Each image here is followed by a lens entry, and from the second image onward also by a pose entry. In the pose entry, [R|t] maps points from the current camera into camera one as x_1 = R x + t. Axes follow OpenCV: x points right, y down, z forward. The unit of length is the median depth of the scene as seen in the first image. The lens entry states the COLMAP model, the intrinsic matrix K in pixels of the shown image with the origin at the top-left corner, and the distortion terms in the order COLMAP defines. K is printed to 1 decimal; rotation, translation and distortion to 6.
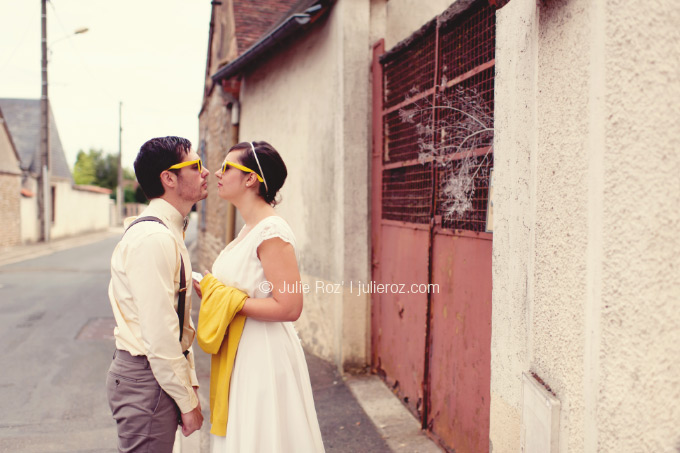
lens RADIAL K [[675.0, 0, 340.4], [0, 675.0, 228.5], [0, 0, 1]] dist [-0.012783, 0.011576]
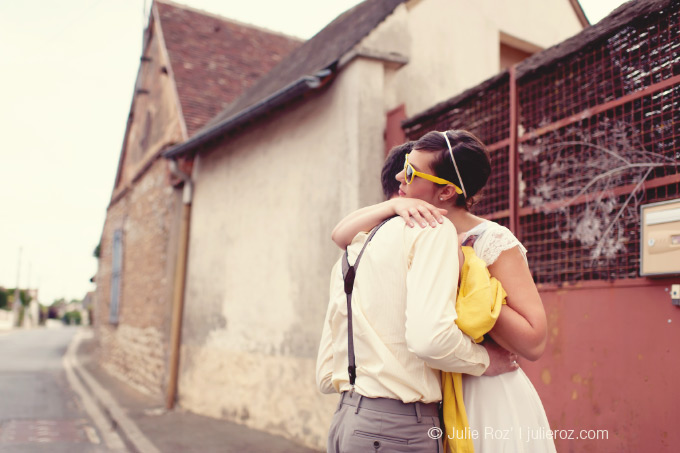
lens RADIAL K [[648.2, 0, 339.5], [0, 648.2, 235.0], [0, 0, 1]] dist [-0.013142, -0.002273]
pose [[0.980458, 0.025945, 0.195008, -0.193376], [0.004076, 0.988373, -0.151991, 0.044861], [-0.196684, 0.149816, 0.968953, 0.129576]]
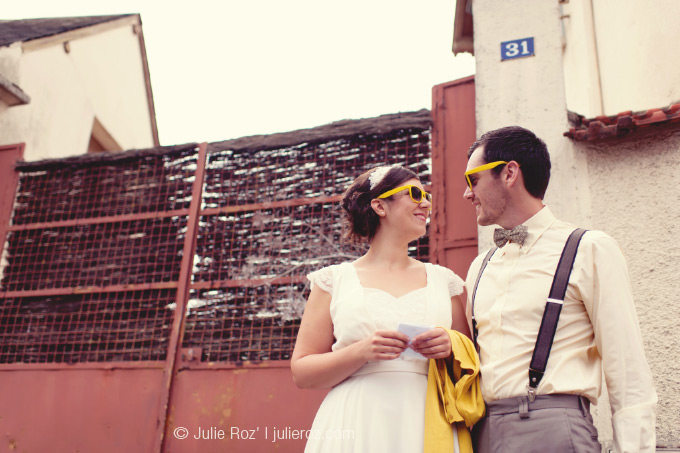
lens RADIAL K [[648.2, 0, 339.5], [0, 648.2, 235.0], [0, 0, 1]] dist [-0.013142, -0.002273]
pose [[0.515004, 0.306302, 0.800594, -0.320539], [-0.008397, 0.935735, -0.352604, 0.093570], [-0.857147, 0.174870, 0.484479, 0.292241]]
